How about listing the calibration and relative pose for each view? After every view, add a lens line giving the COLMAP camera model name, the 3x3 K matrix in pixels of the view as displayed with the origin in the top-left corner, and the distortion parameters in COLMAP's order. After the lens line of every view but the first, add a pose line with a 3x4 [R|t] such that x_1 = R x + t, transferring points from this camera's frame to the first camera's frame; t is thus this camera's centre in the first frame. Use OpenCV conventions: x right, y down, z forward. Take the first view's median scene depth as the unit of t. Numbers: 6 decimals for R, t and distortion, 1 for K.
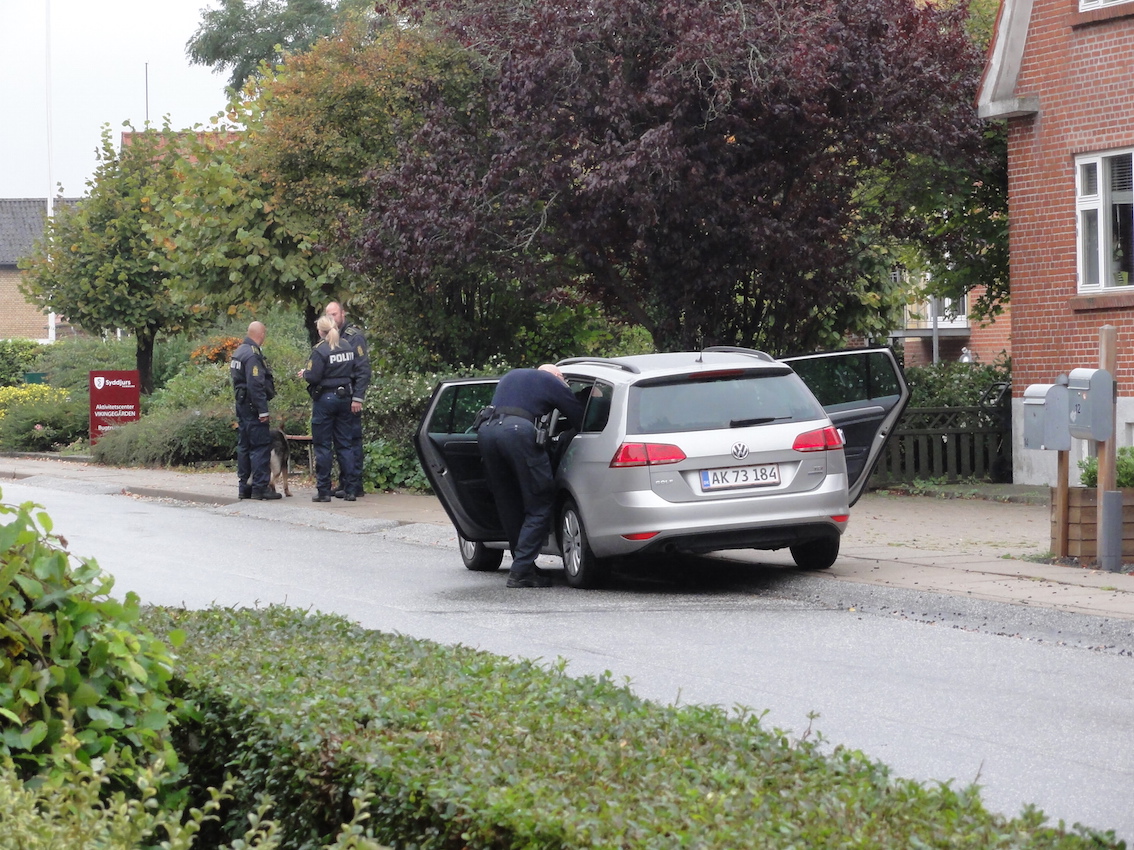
lens RADIAL K [[4603.5, 0, 567.0], [0, 4603.5, 425.0], [0, 0, 1]] dist [-0.182205, 2.095664]
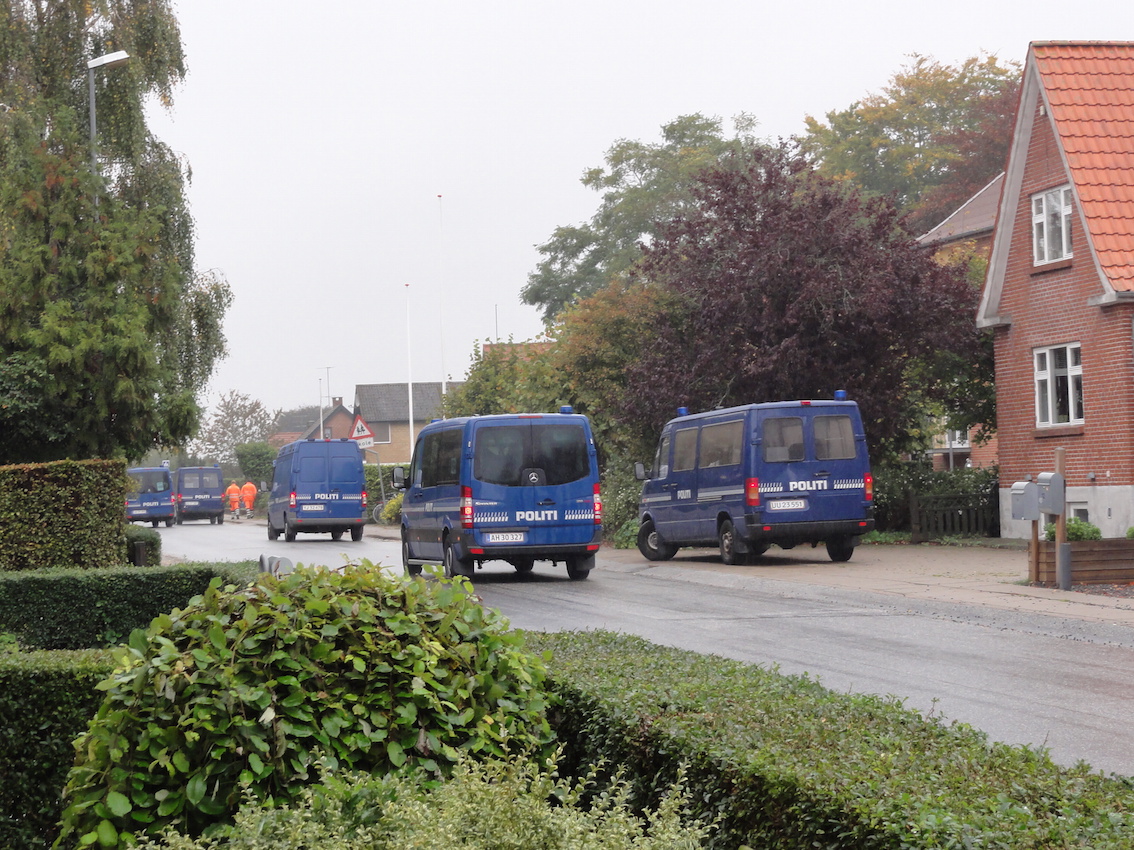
lens RADIAL K [[2383.3, 0, 567.0], [0, 2383.3, 425.0], [0, 0, 1]] dist [-0.021788, 0.022673]
pose [[0.999016, -0.017836, -0.040604, -0.031246], [0.017063, 0.999668, -0.019304, -0.016077], [0.040935, 0.018592, 0.998989, 0.096069]]
